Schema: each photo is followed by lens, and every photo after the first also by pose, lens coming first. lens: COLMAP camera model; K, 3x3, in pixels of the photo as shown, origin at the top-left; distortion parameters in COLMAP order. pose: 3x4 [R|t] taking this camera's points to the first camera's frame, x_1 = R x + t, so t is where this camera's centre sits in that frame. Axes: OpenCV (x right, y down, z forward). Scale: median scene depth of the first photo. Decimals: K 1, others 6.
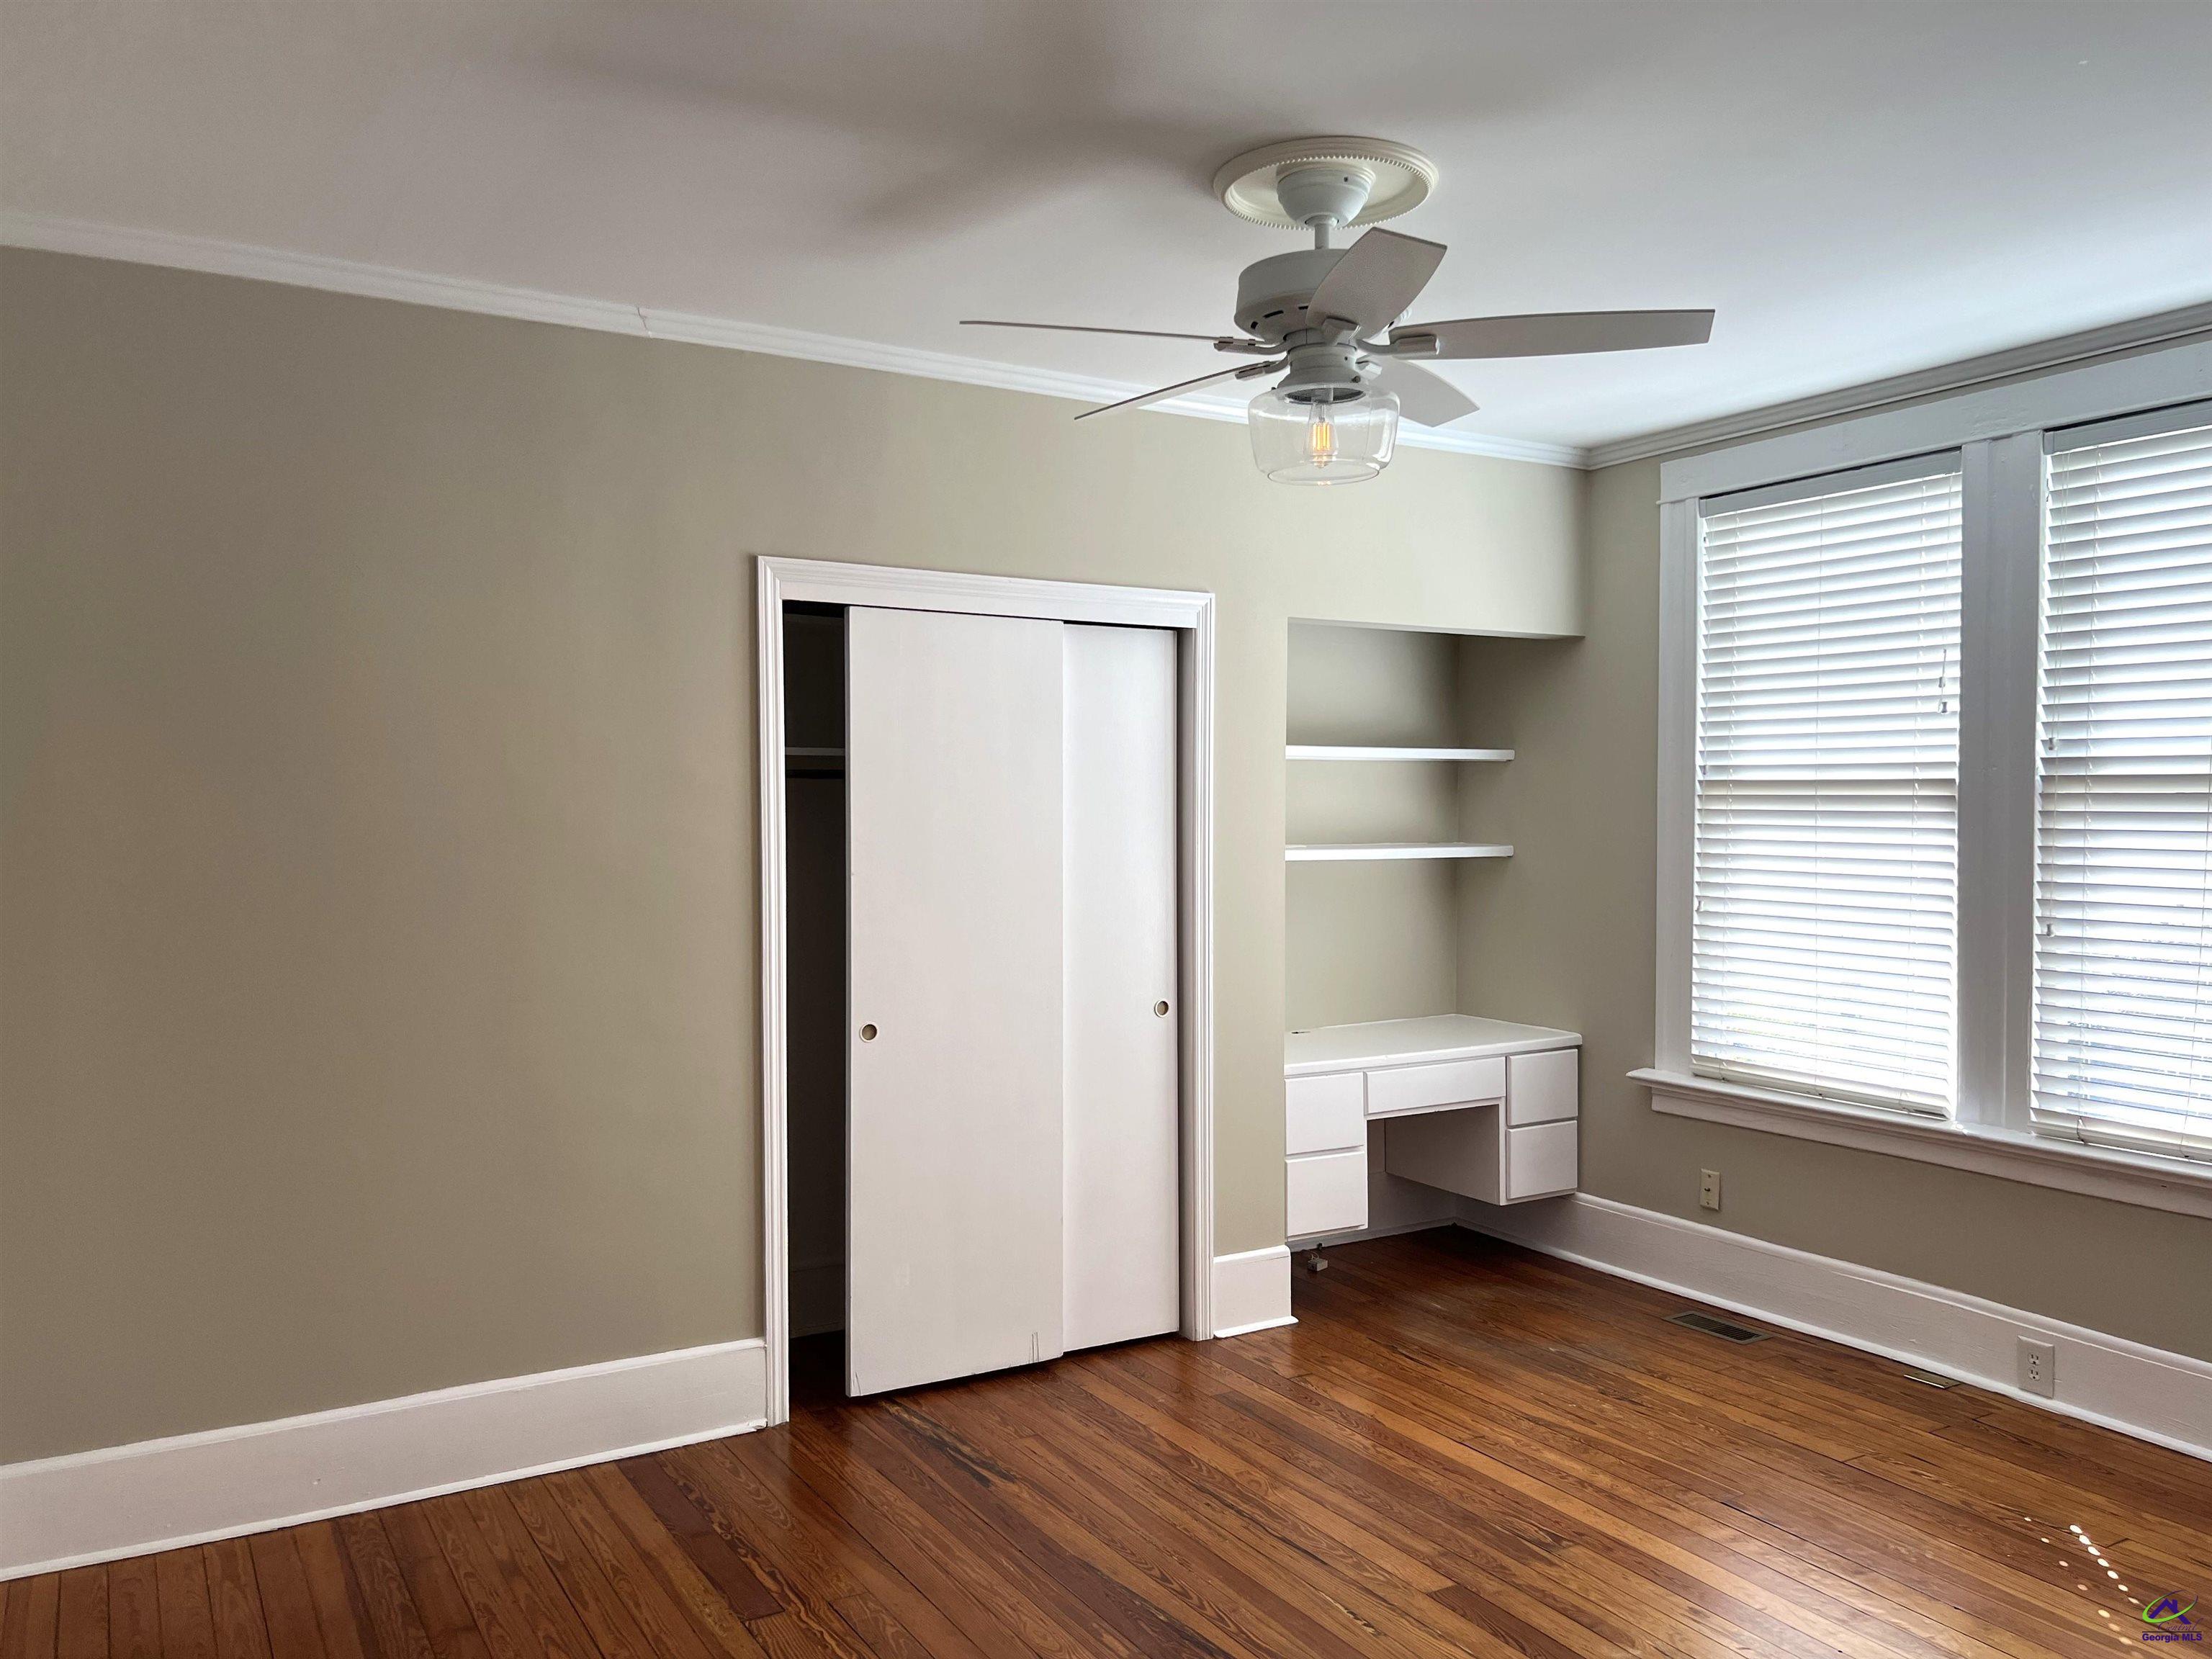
lens RADIAL K [[1678.6, 0, 1106.0], [0, 1678.6, 829.5], [0, 0, 1]] dist [-0.026259, 0.003152]
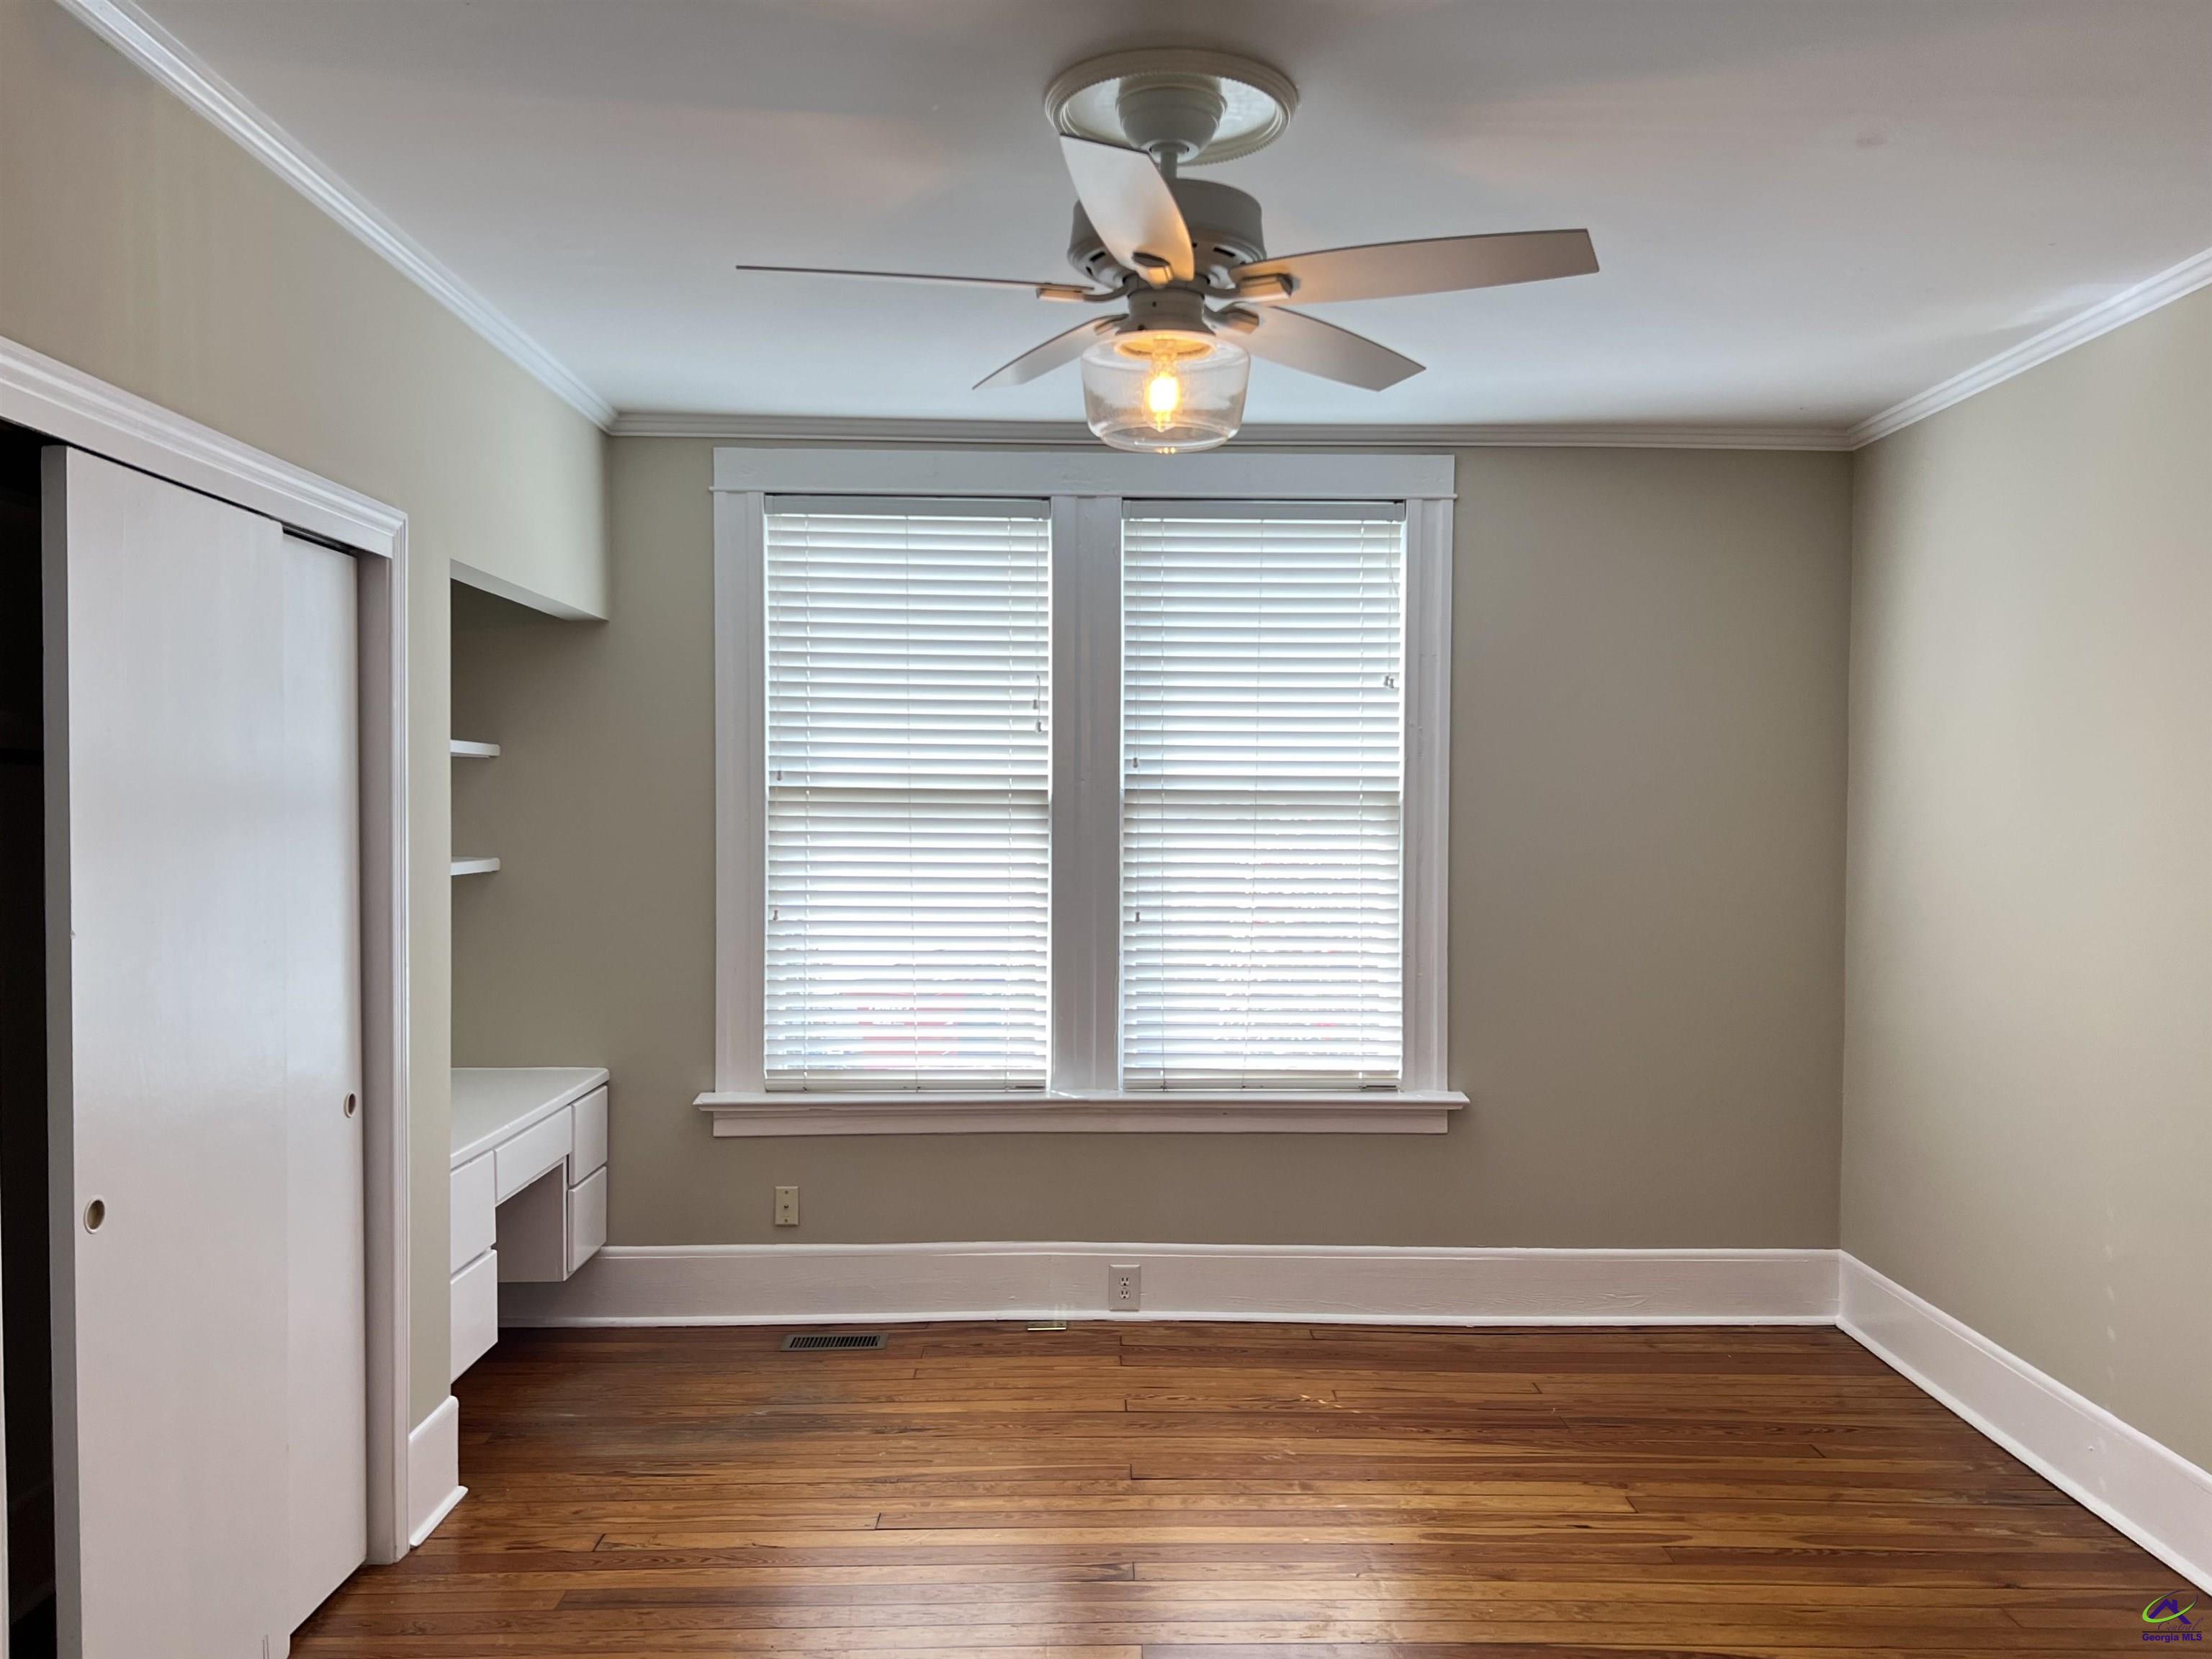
lens RADIAL K [[1664.0, 0, 1108.7], [0, 1664.0, 844.3], [0, 0, 1]] dist [0.078482, -0.086857]
pose [[0.468789, -0.013721, 0.883204, -0.465505], [0.007283, 0.999905, 0.011668, -0.006757], [-0.883280, 0.000962, 0.468844, 0.423626]]
